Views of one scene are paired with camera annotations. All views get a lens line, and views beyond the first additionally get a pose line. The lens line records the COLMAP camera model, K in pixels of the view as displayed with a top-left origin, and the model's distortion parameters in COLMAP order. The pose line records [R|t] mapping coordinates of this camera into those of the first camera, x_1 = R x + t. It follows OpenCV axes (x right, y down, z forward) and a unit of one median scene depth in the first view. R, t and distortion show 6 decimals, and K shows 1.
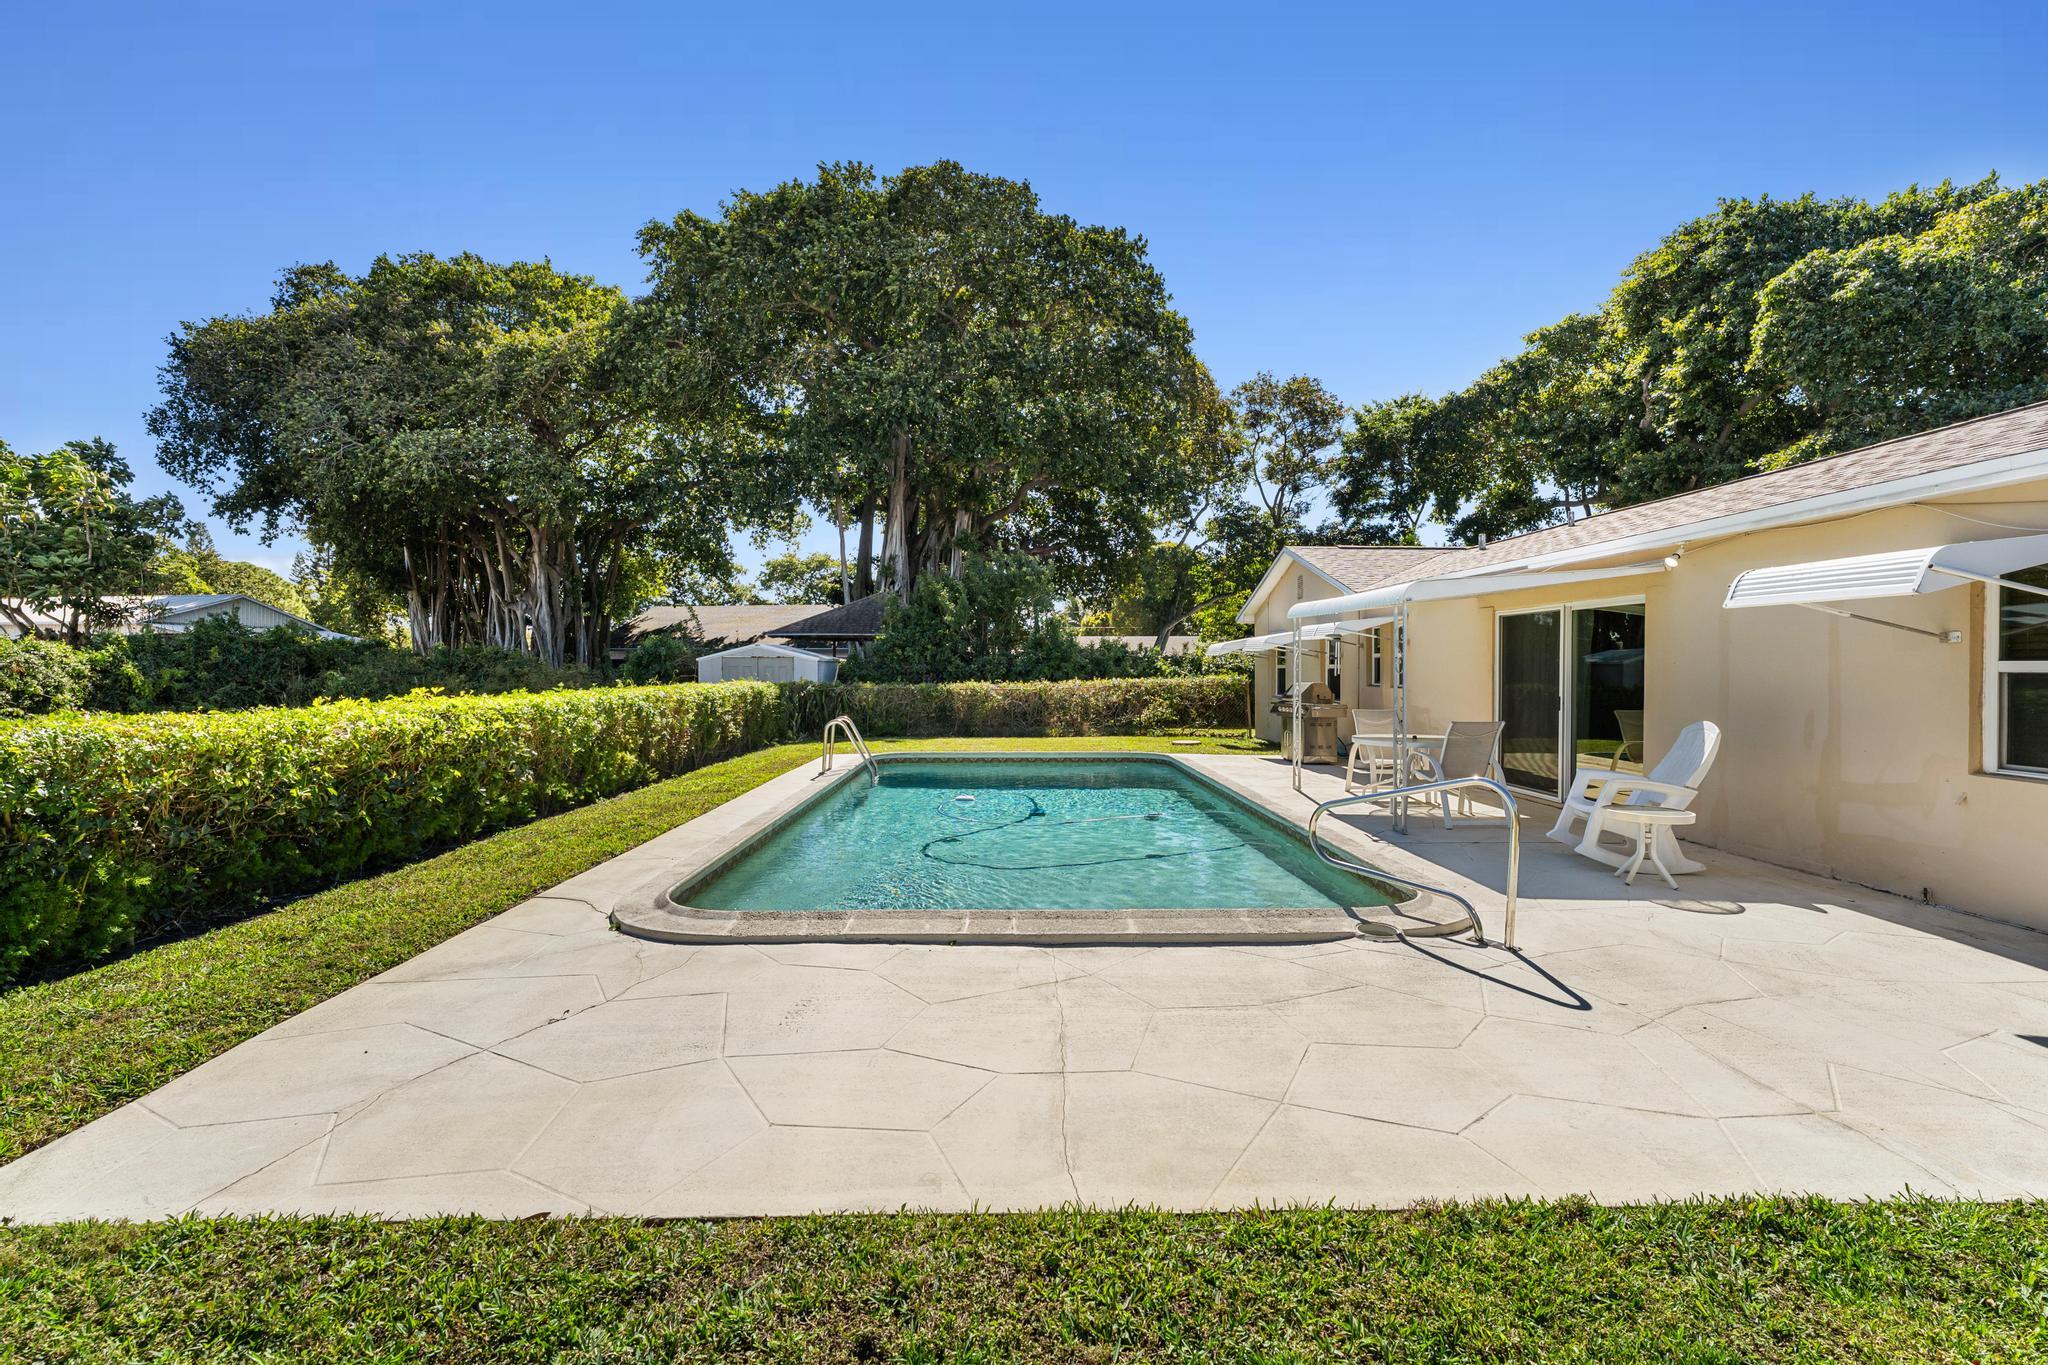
lens RADIAL K [[894.2, 0, 1028.5], [0, 894.2, 680.0], [0, 0, 1]] dist [0.003401, -0.003420]
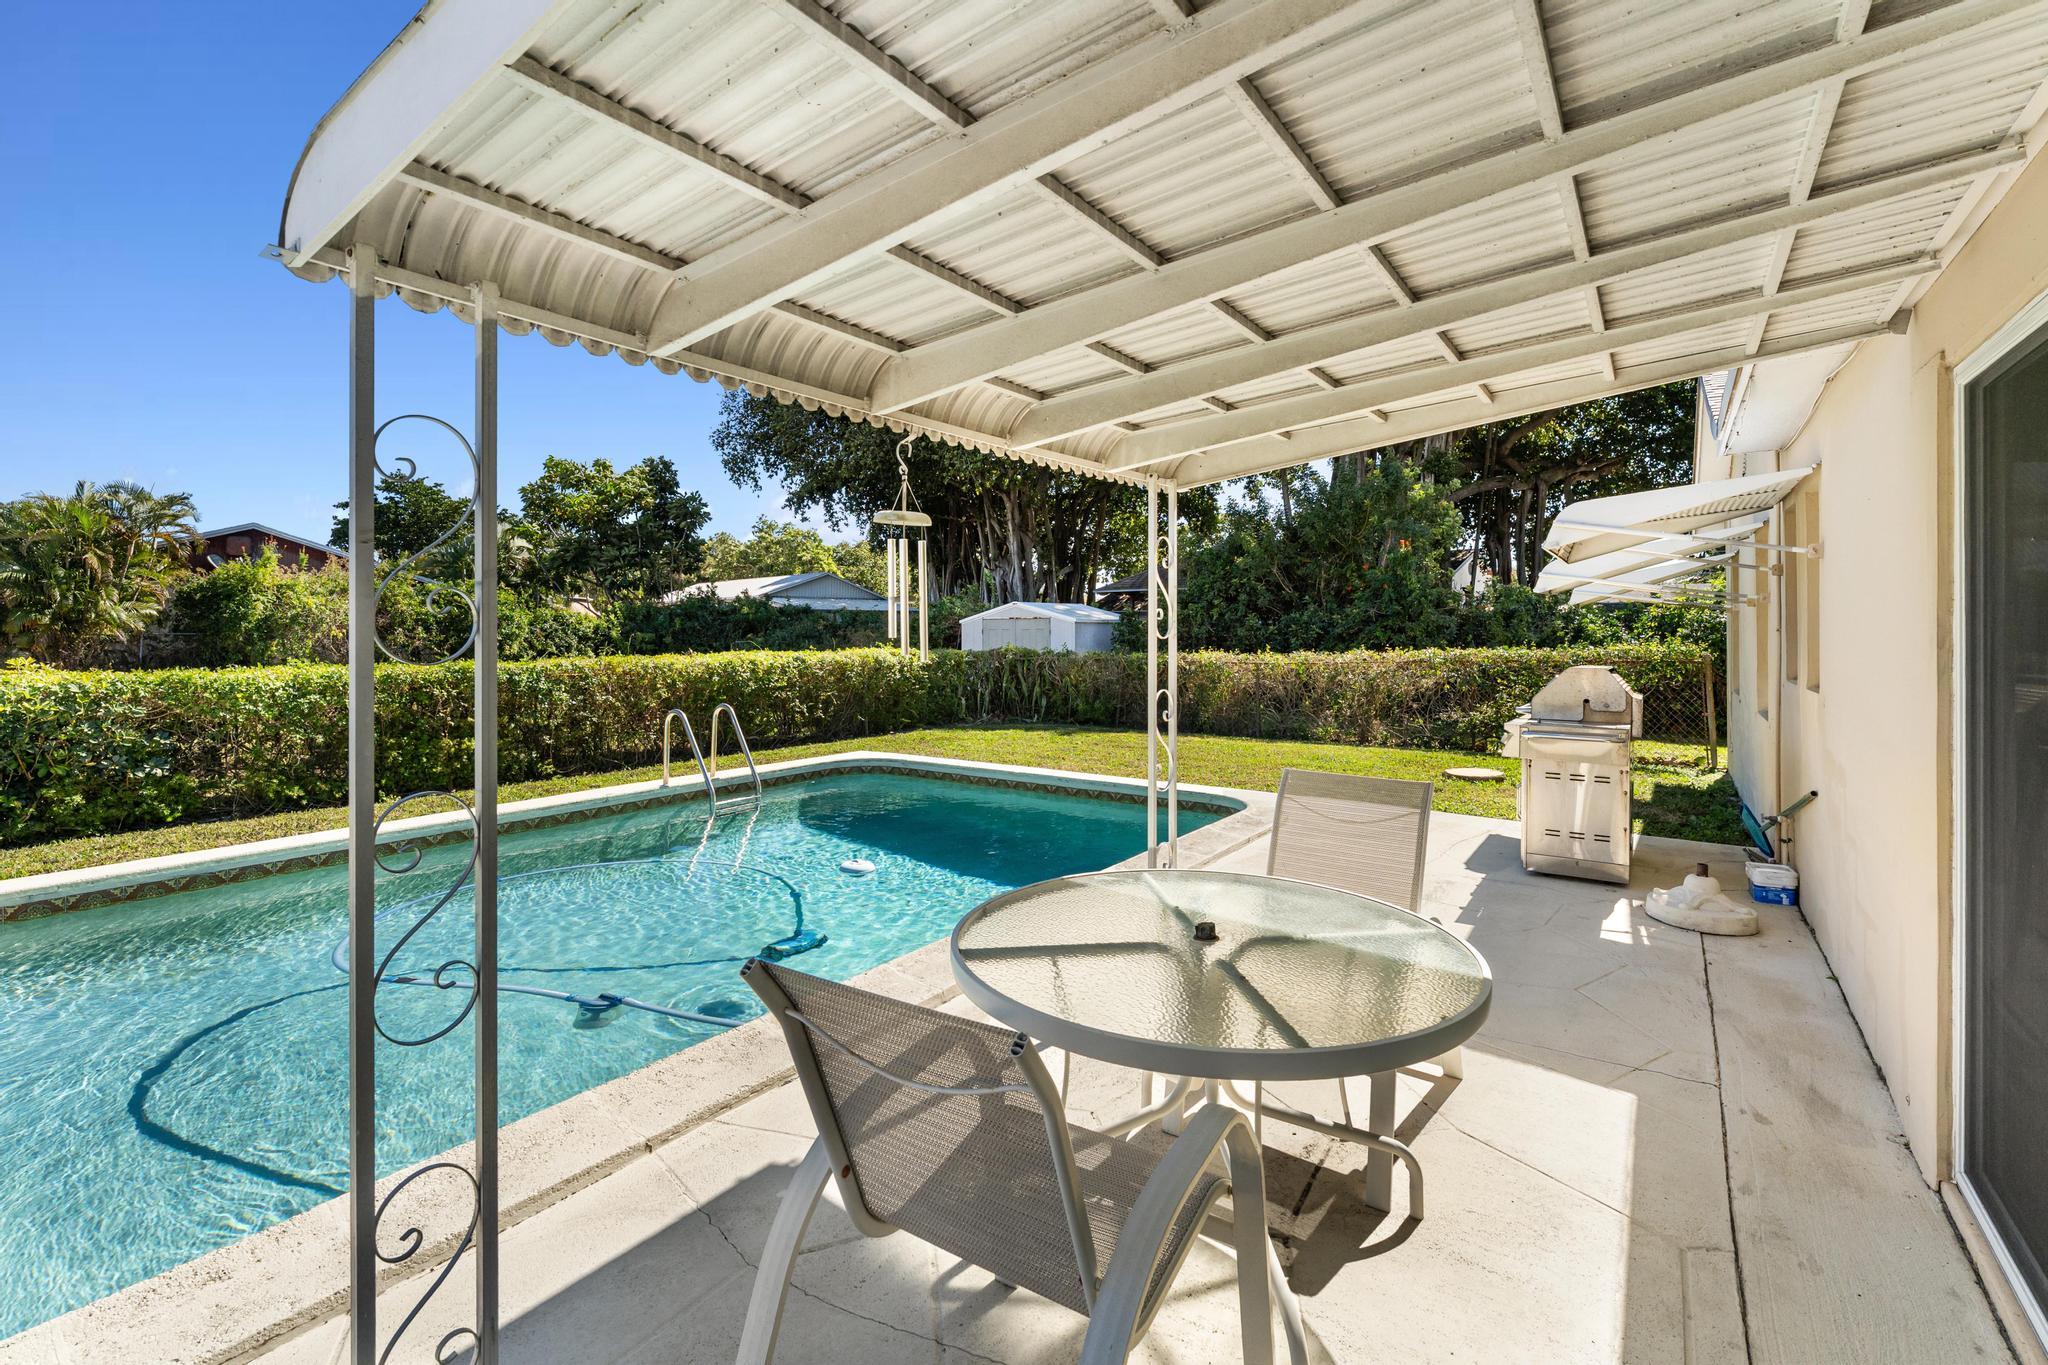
lens RADIAL K [[894.2, 0, 1047.9], [0, 894.2, 649.3], [0, 0, 1]] dist [0.003401, -0.003420]
pose [[0.807186, 0.010092, -0.590211, 0.130871], [-0.004529, 0.999930, 0.010903, -0.003388], [0.590280, -0.006128, 0.807175, 0.200894]]
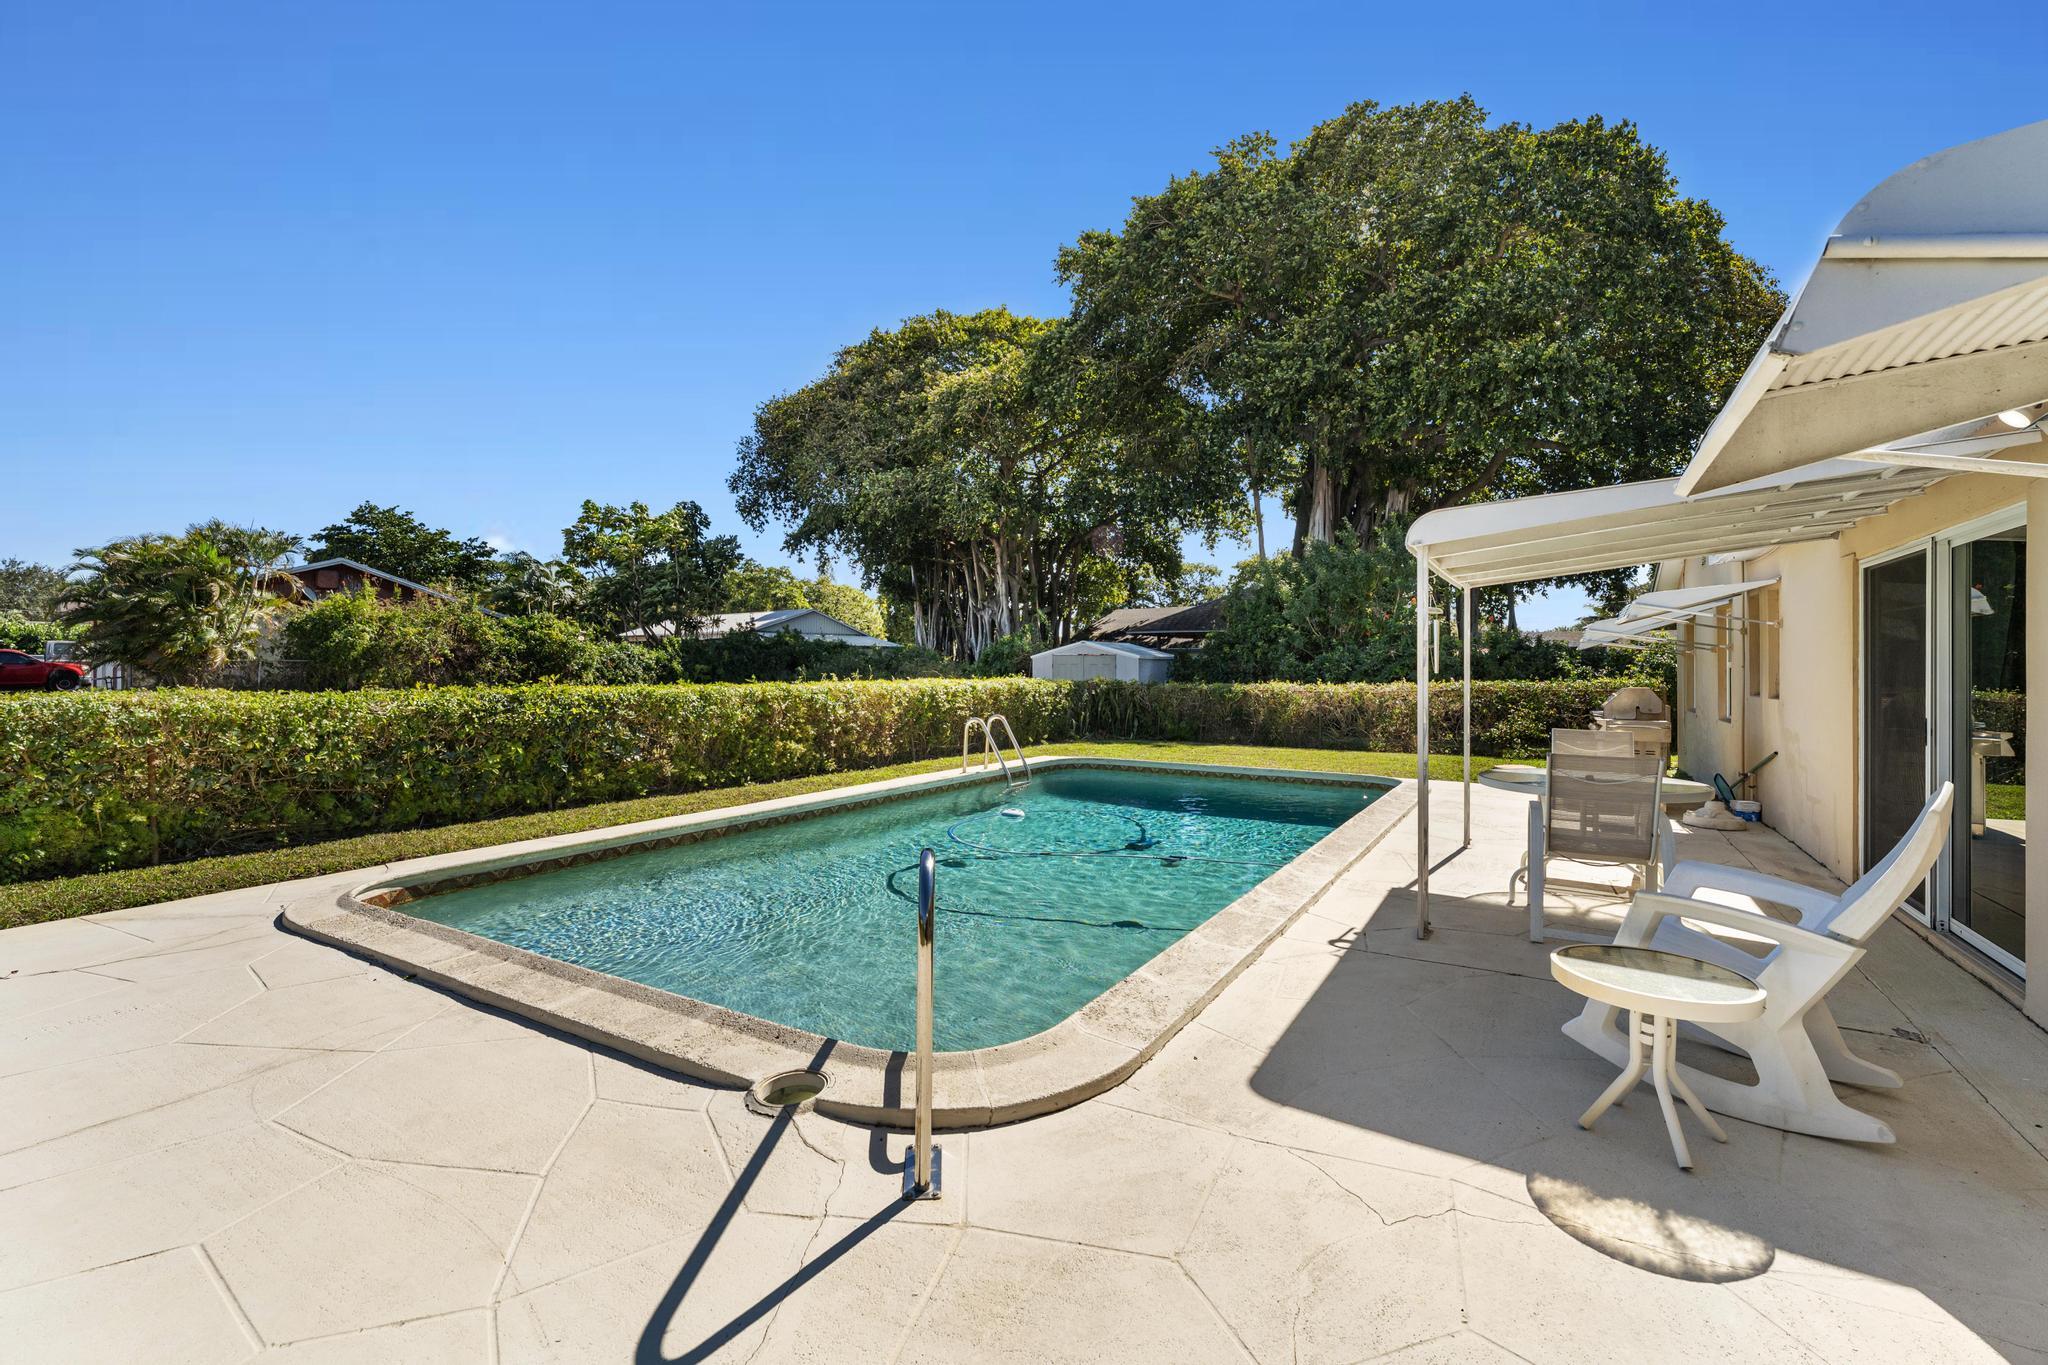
lens RADIAL K [[894.2, 0, 1025.8], [0, 894.2, 668.8], [0, 0, 1]] dist [0.003401, -0.003420]
pose [[0.847424, 0.006756, -0.530873, 0.103426], [-0.013764, 0.999863, -0.009247, 0.000108], [0.530738, 0.015143, 0.847401, 0.070169]]
